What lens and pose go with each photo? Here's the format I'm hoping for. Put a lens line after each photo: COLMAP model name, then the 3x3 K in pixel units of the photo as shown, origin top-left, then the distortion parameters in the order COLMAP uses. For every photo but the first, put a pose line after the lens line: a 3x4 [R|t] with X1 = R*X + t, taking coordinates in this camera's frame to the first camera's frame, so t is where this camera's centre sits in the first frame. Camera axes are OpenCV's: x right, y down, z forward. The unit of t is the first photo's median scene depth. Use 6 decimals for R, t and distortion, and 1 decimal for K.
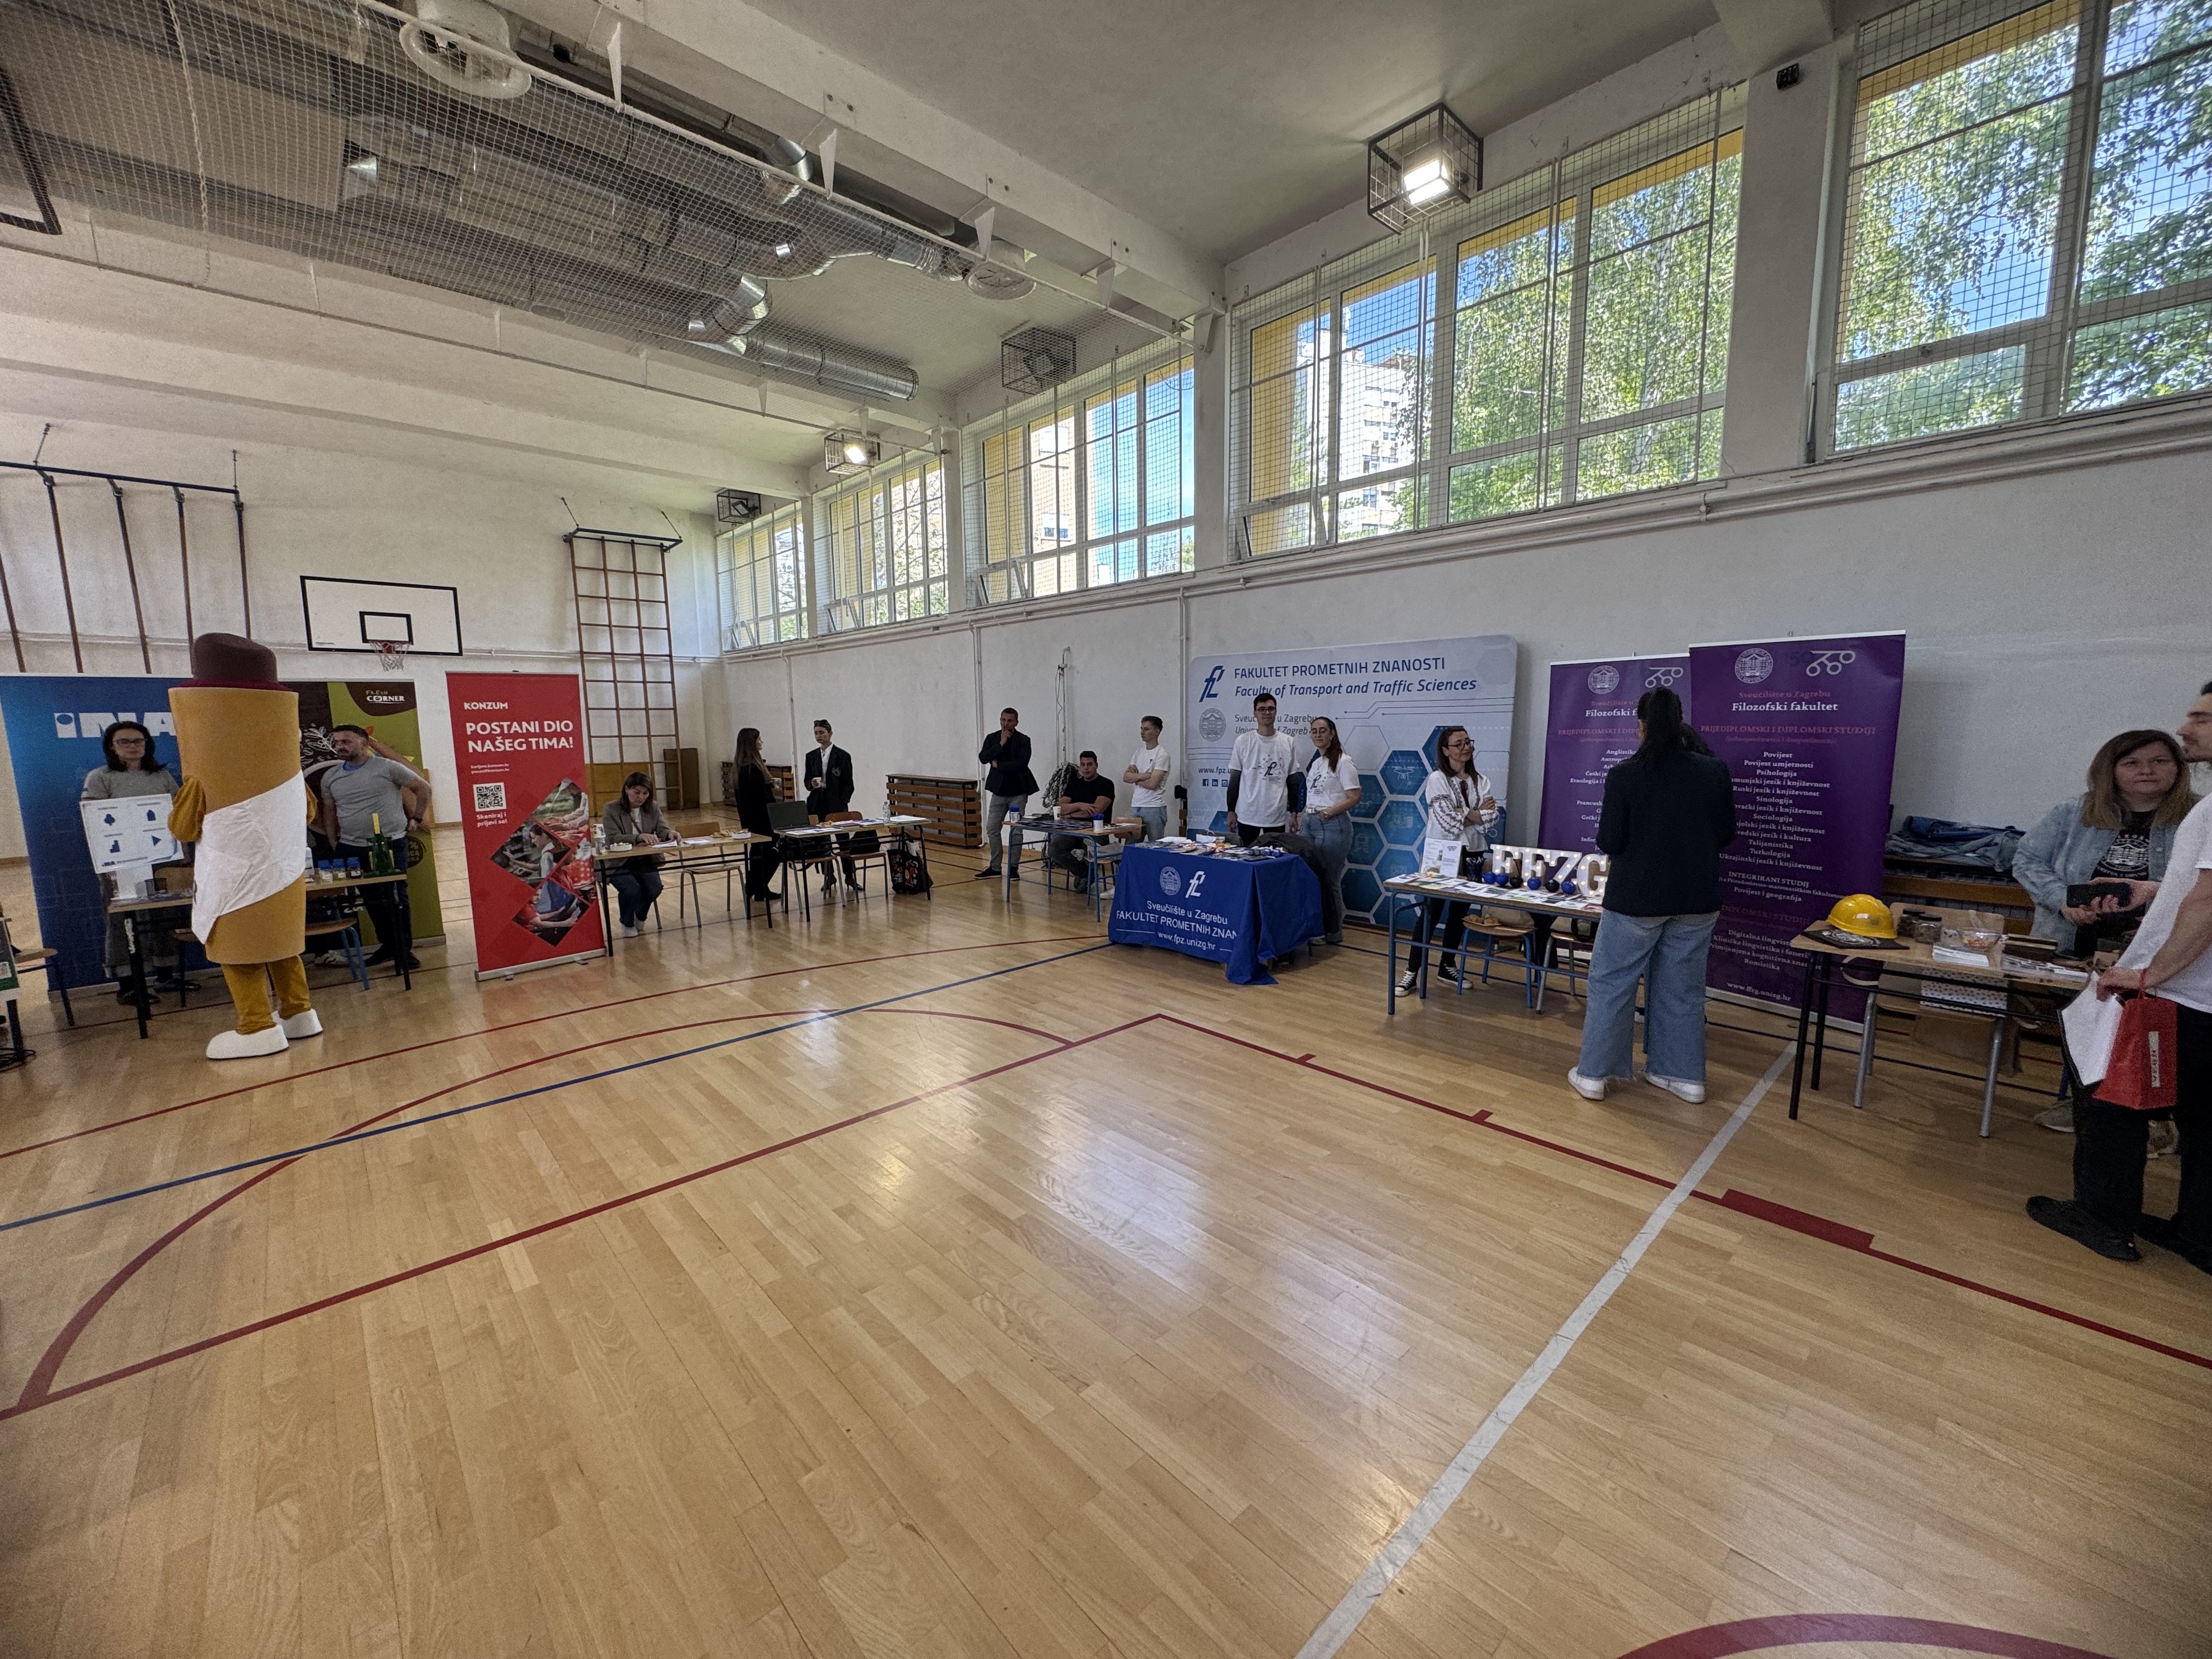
lens RADIAL K [[896.4, 0, 1107.4], [0, 896.4, 808.1], [0, 0, 1]] dist [0.019721, -0.000079]
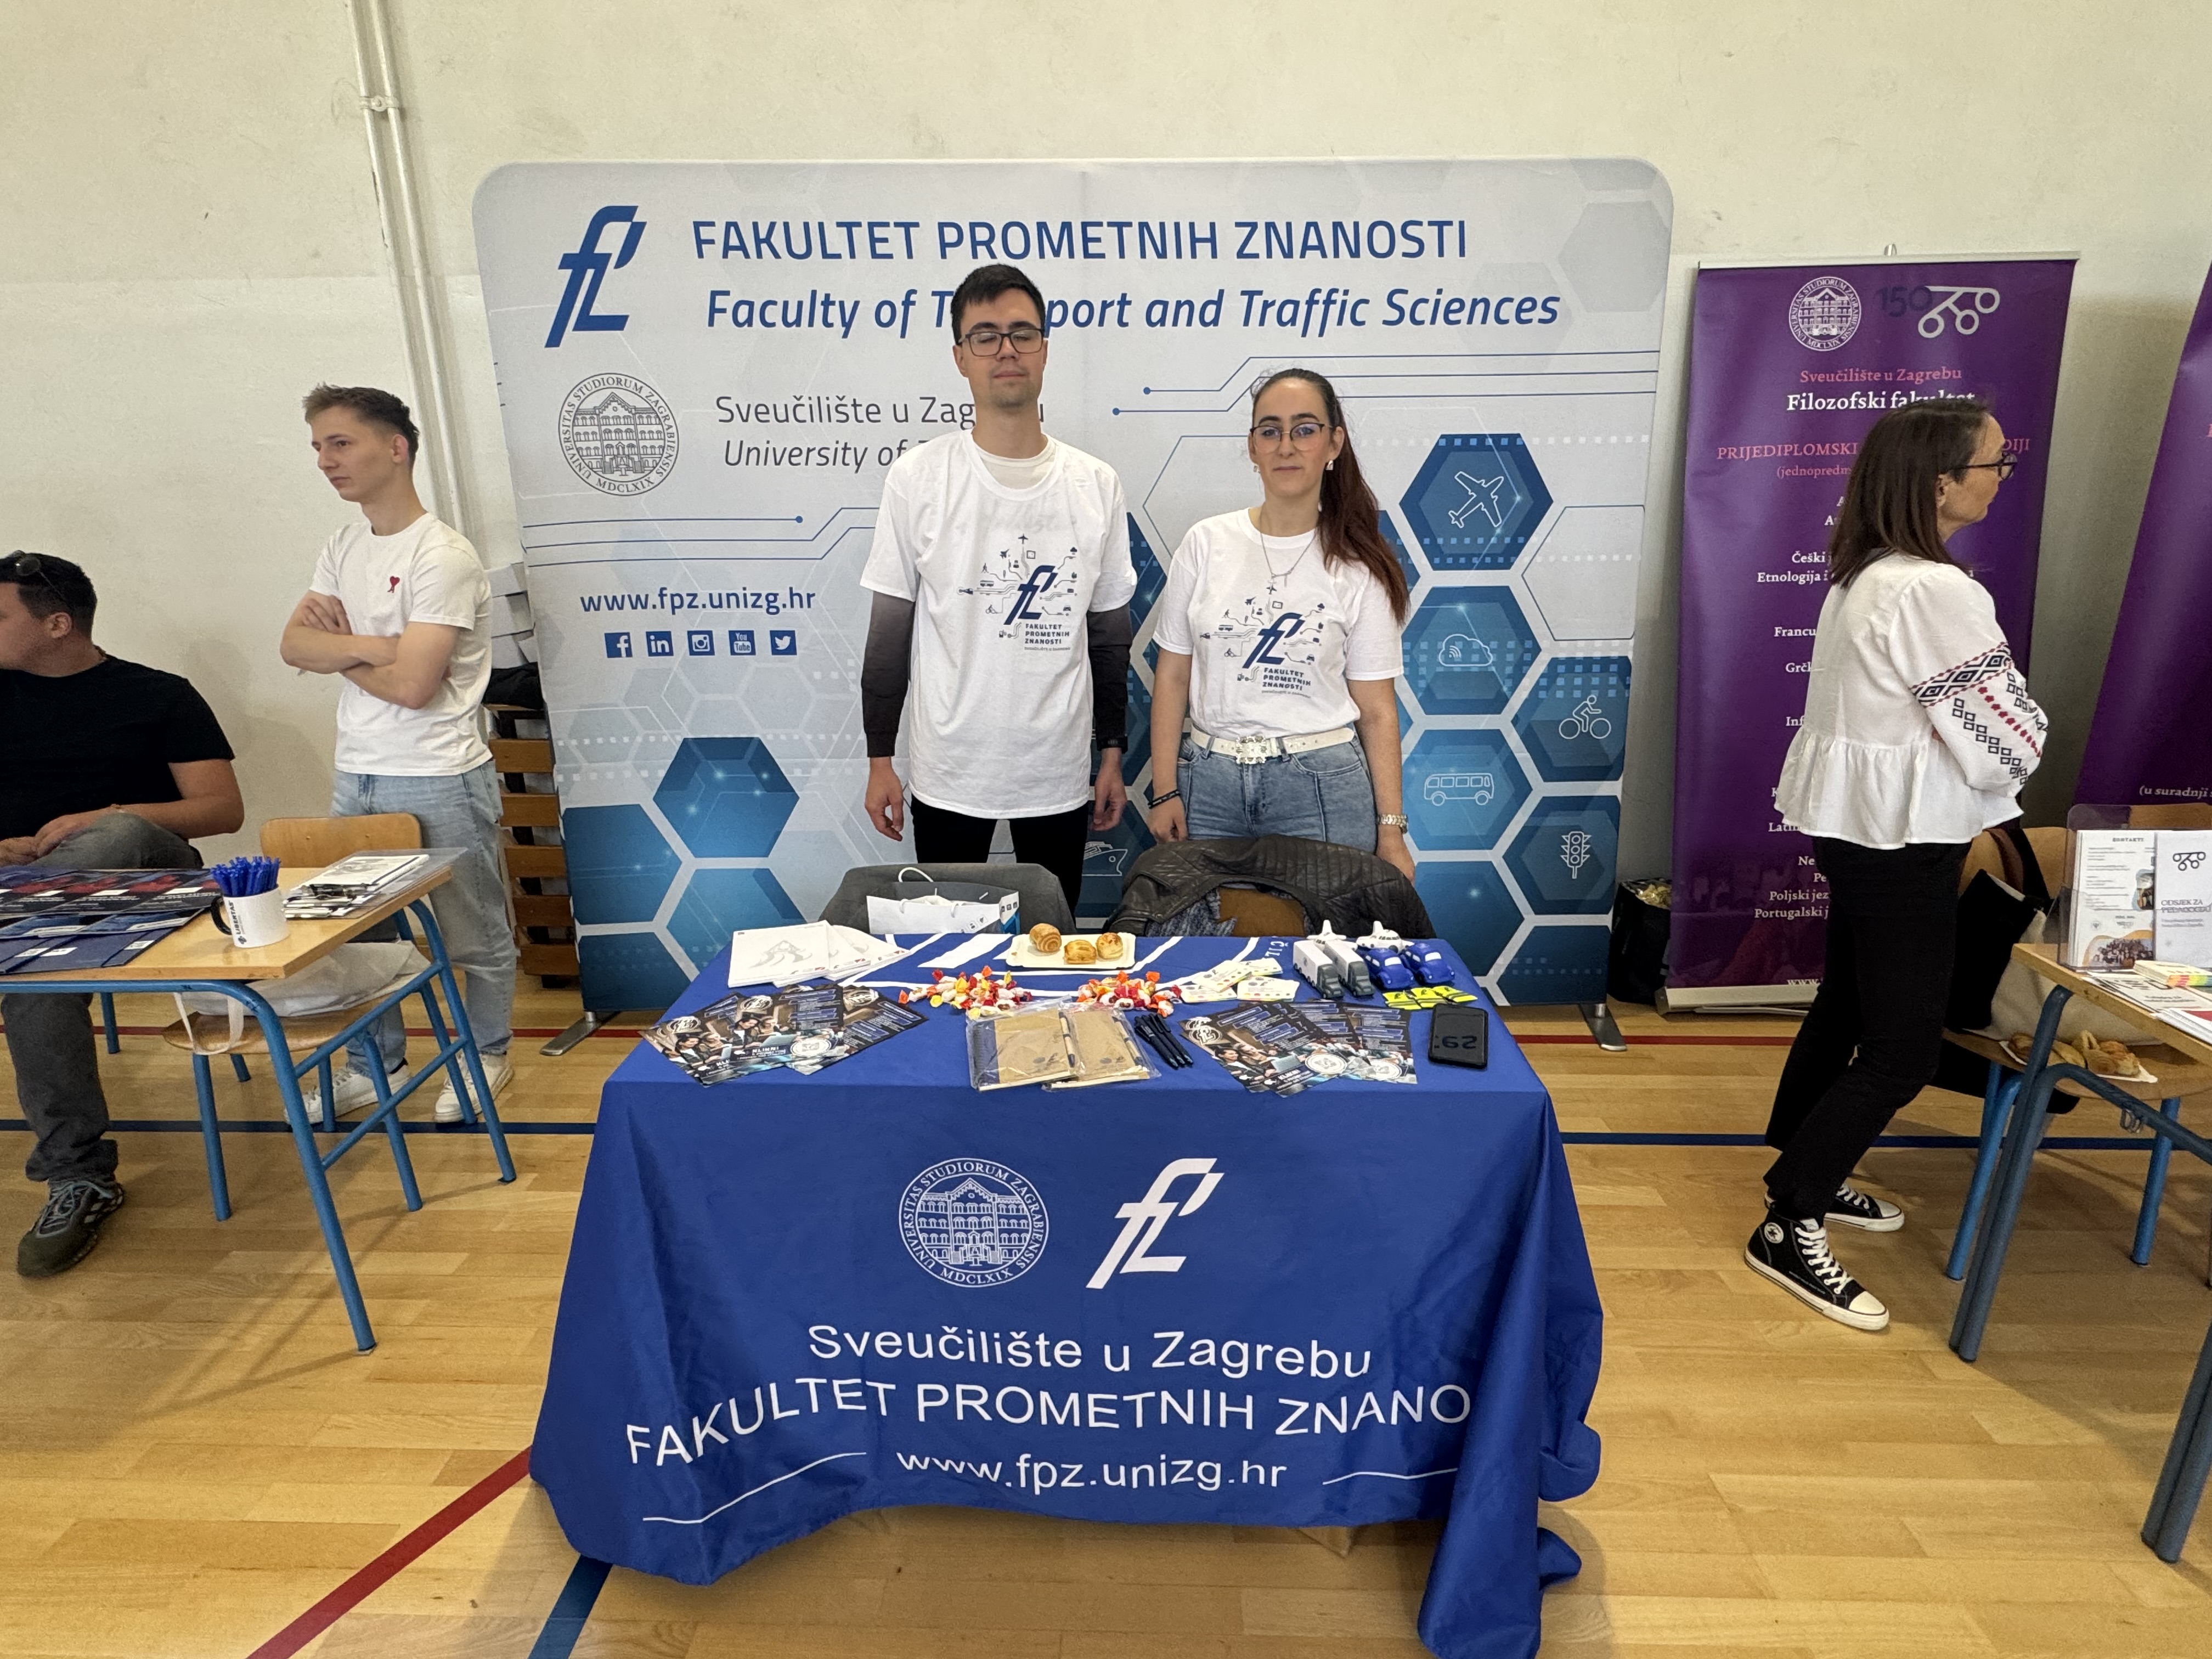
lens RADIAL K [[1138.5, 0, 1105.4], [0, 1138.5, 819.3], [0, 0, 1]] dist [0.000779, -0.000345]
pose [[0.694619, -0.199856, 0.691059, -0.056810], [0.074620, 0.975469, 0.207104, -0.047161], [-0.715497, -0.092292, 0.692493, 0.777988]]
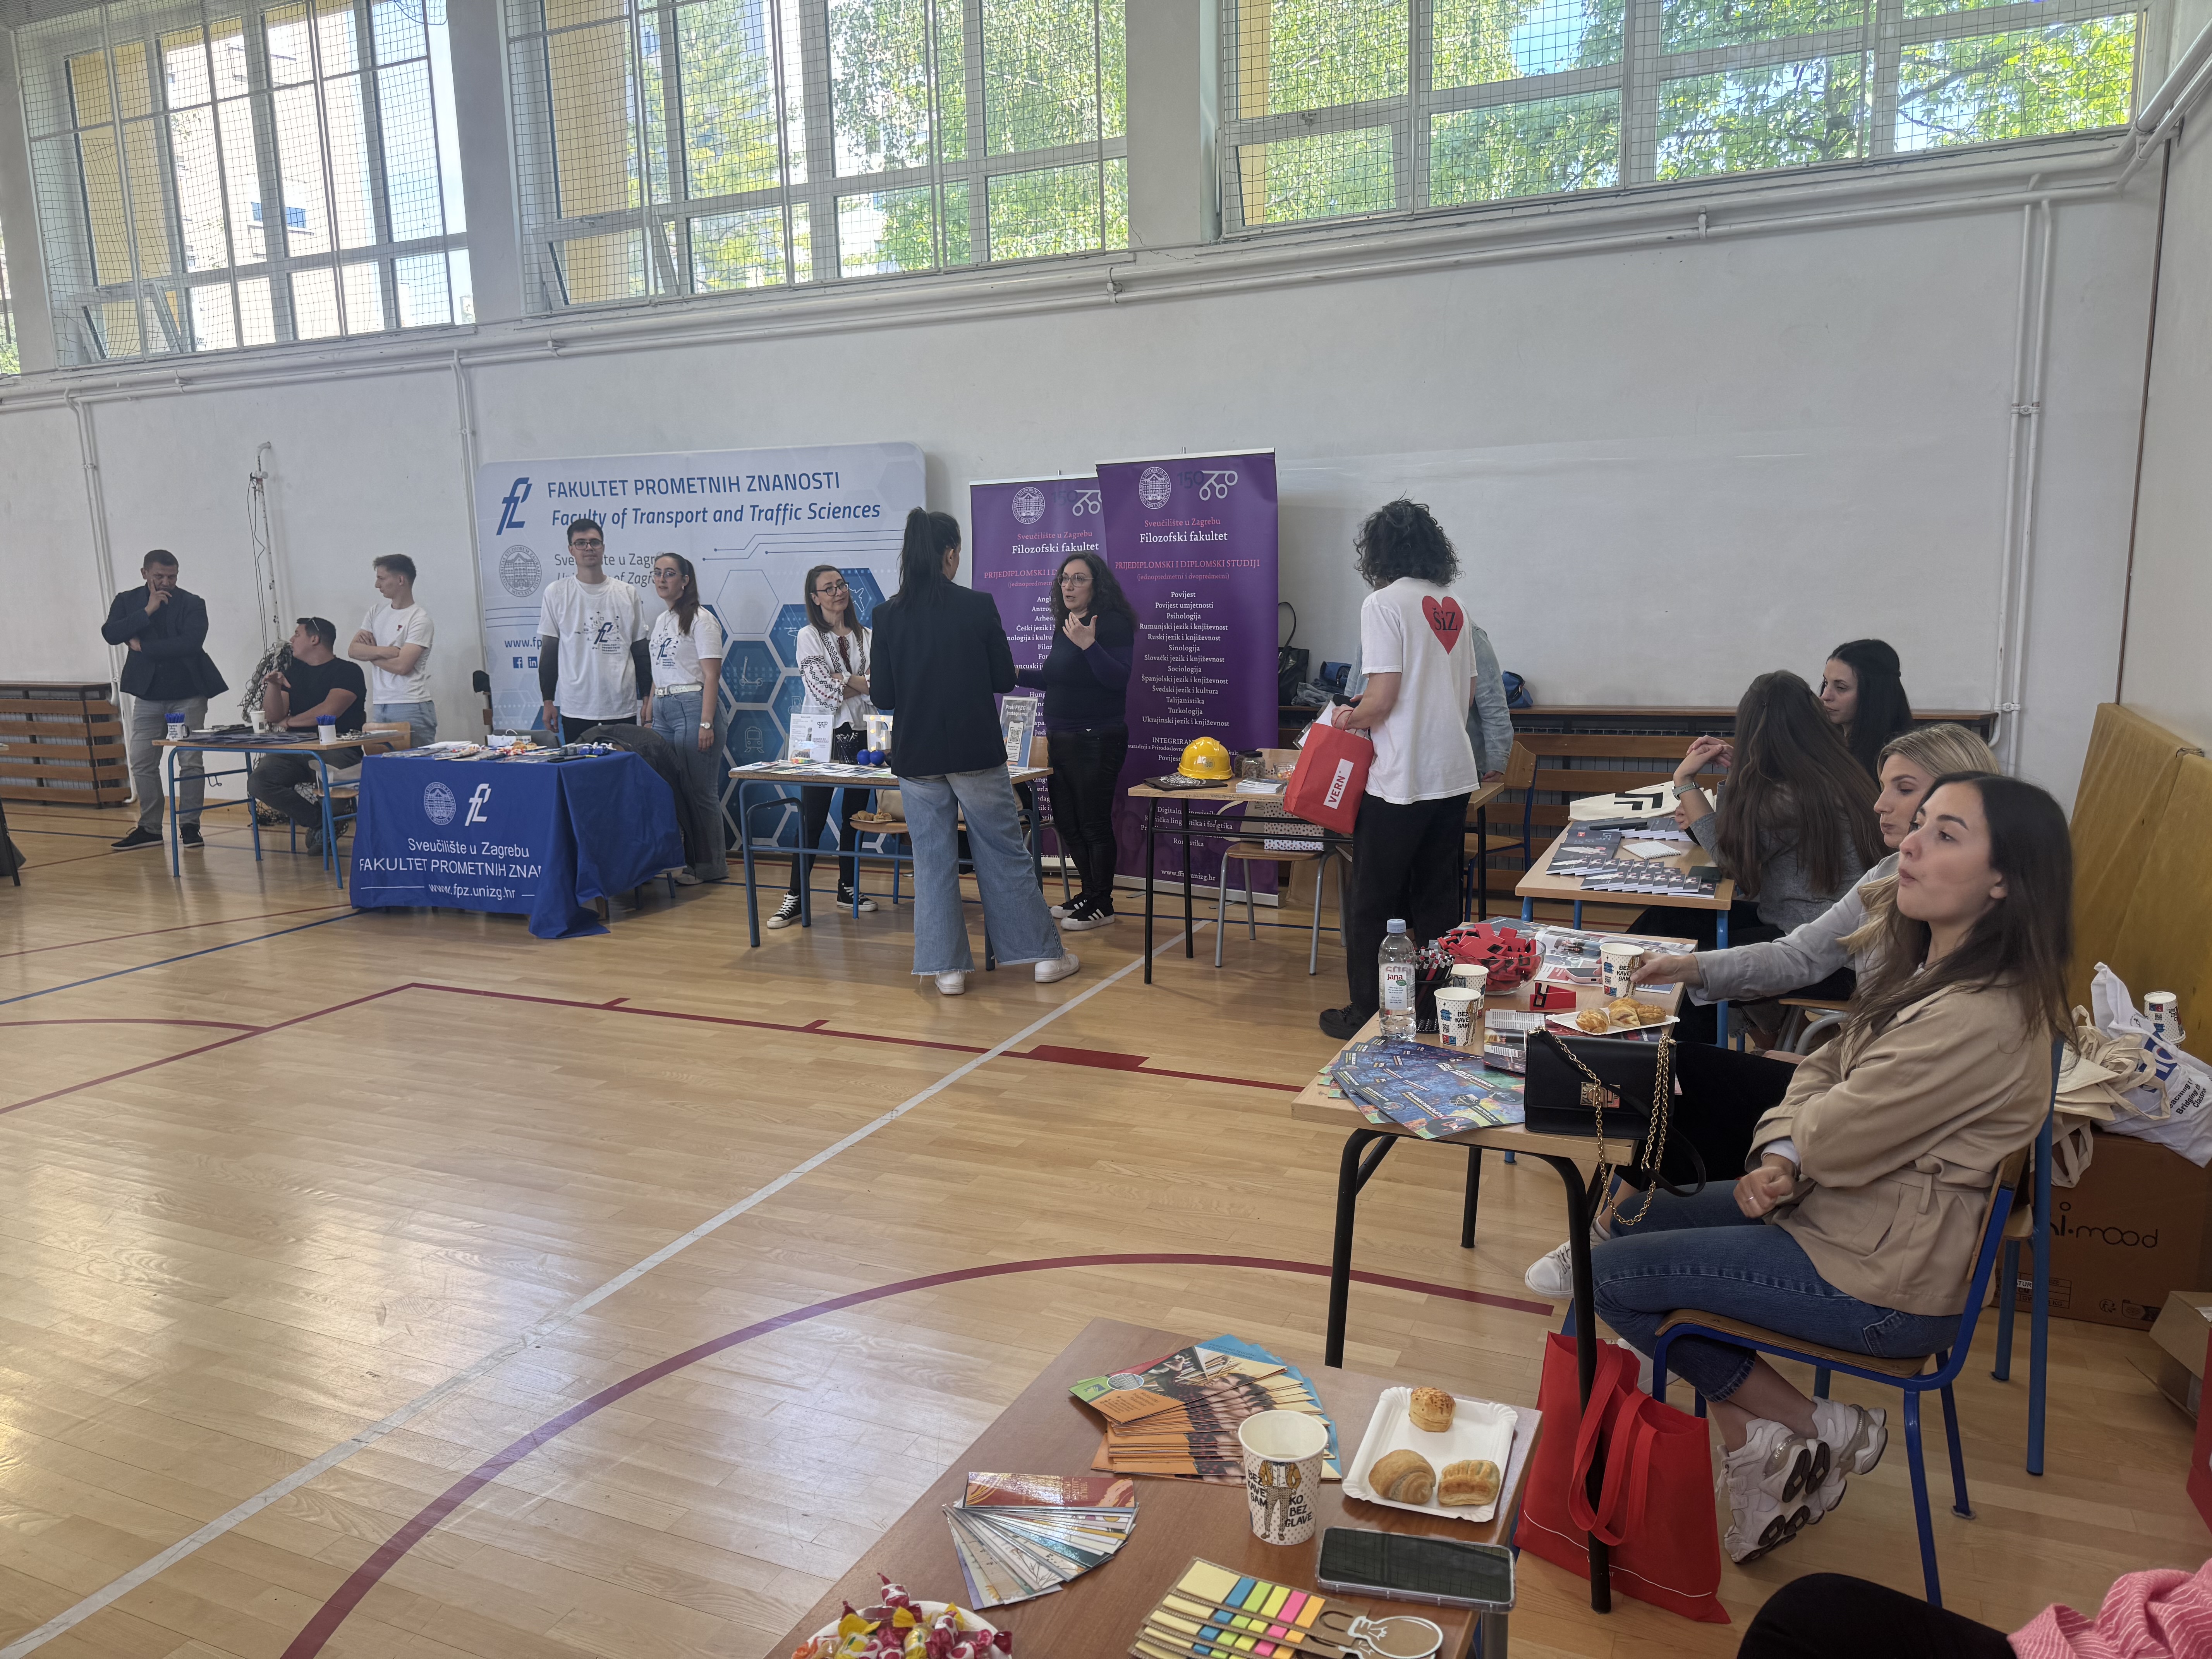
lens RADIAL K [[1544.7, 0, 1106.0], [0, 1544.7, 829.5], [0, 0, 1]] dist [0.134702, -0.189030]
pose [[0.921373, -0.073031, 0.381757, 0.074358], [0.051432, 0.996460, 0.066493, 0.045914], [-0.385261, -0.041630, 0.921868, -0.245458]]
